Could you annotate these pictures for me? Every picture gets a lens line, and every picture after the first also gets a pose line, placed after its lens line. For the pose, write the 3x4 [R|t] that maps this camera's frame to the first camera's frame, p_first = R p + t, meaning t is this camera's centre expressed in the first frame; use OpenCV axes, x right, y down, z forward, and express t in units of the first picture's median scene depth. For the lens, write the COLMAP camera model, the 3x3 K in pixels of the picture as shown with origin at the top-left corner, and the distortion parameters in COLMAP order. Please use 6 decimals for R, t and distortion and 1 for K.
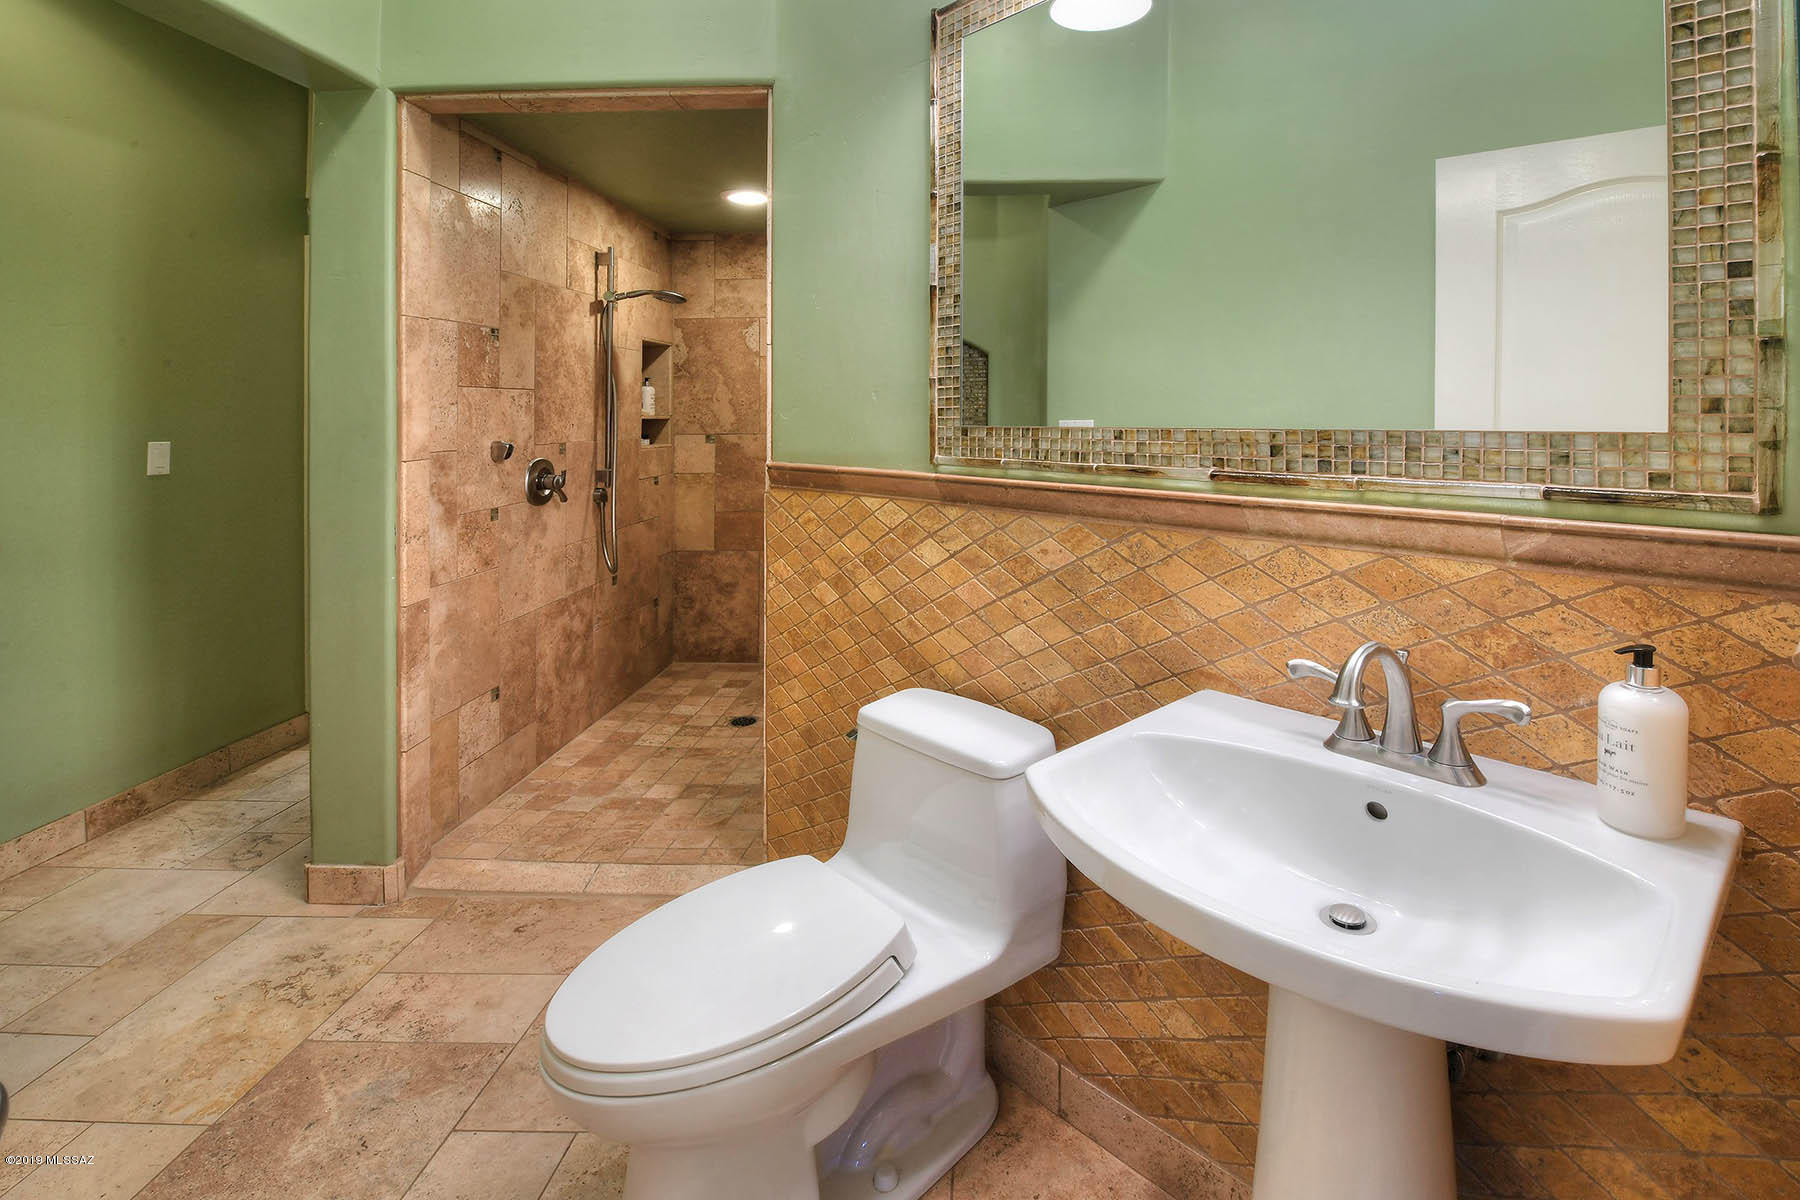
lens RADIAL K [[734.2, 0, 900.0], [0, 734.2, 600.0], [0, 0, 1]] dist [-0.002557, -0.000033]
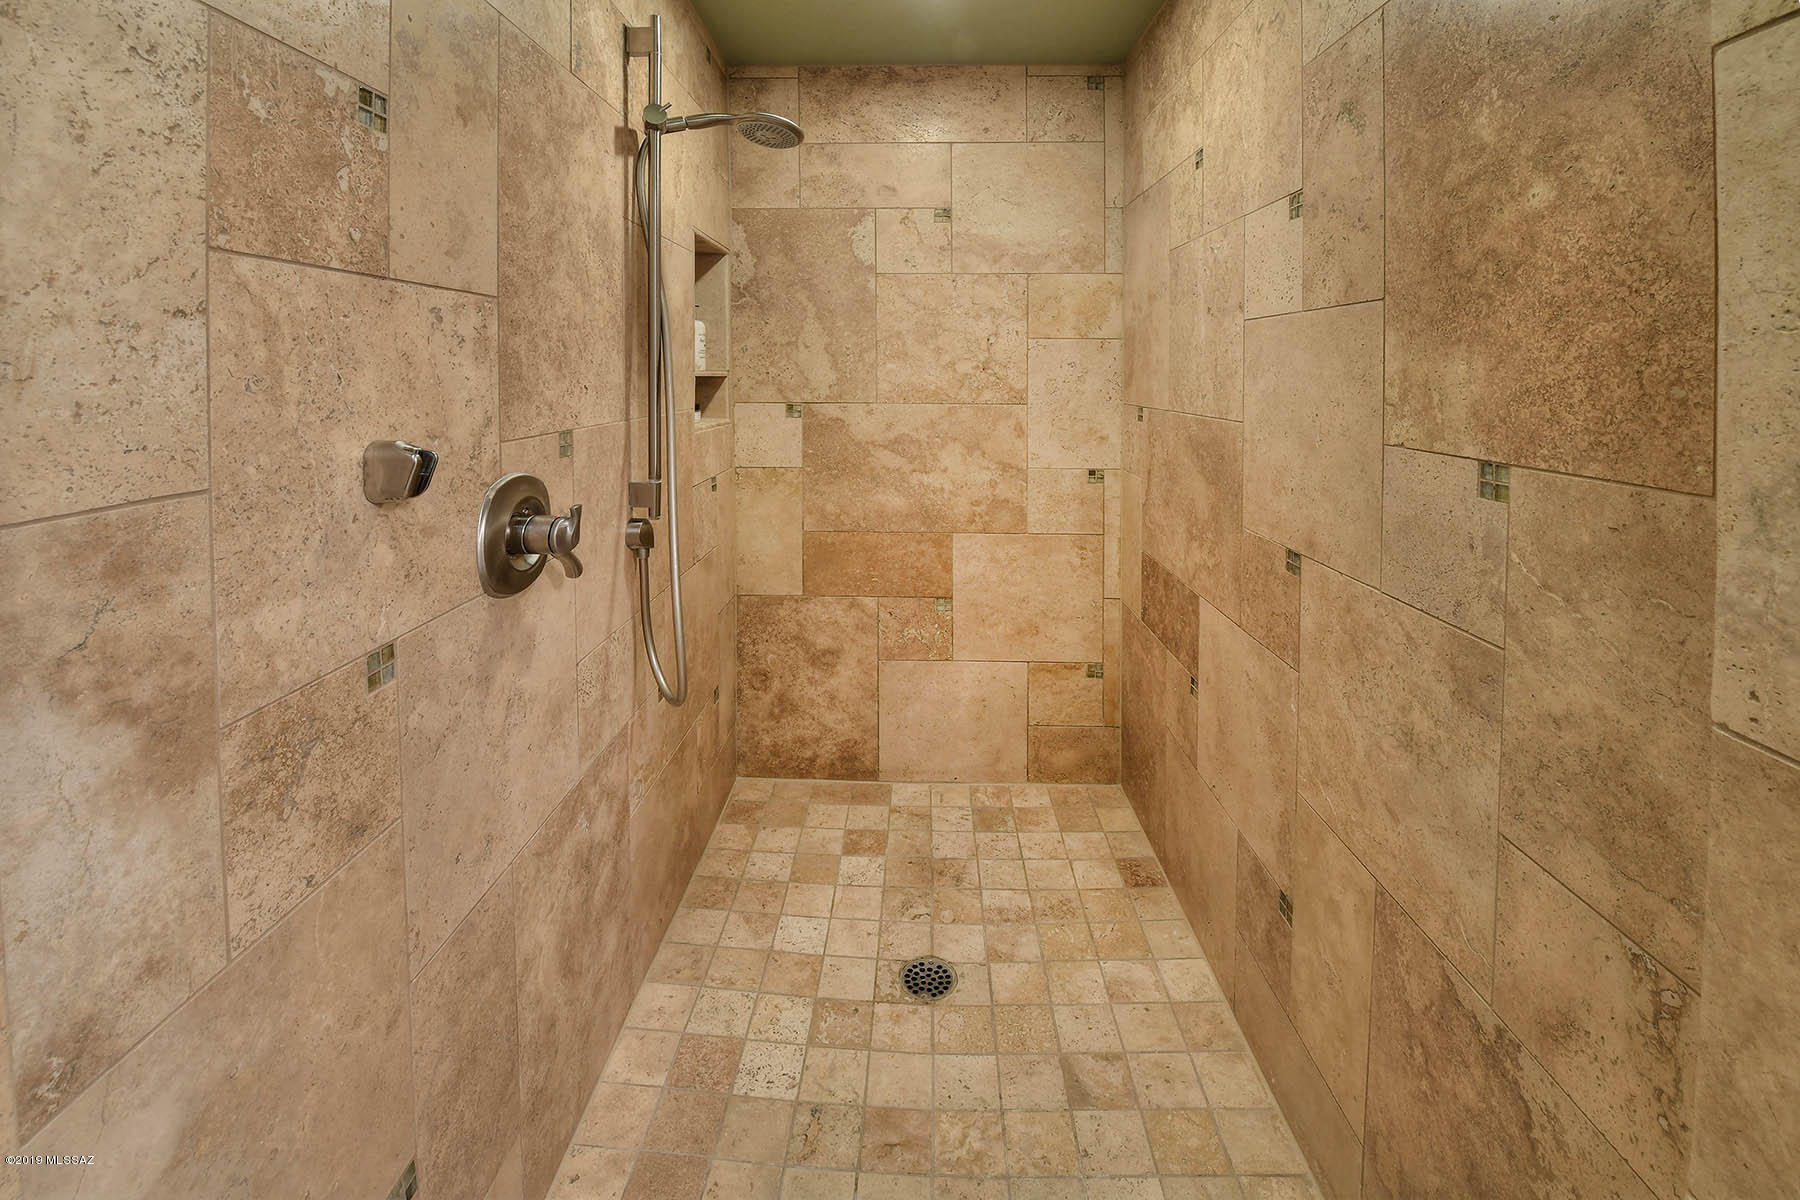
lens RADIAL K [[743.5, 0, 900.0], [0, 743.5, 600.0], [0, 0, 1]] dist [-0.015624, -0.000429]
pose [[0.999635, 0.003003, 0.026862, -0.249949], [-0.004287, 0.998844, 0.047873, -0.123950], [-0.026687, -0.047971, 0.998492, 0.504777]]
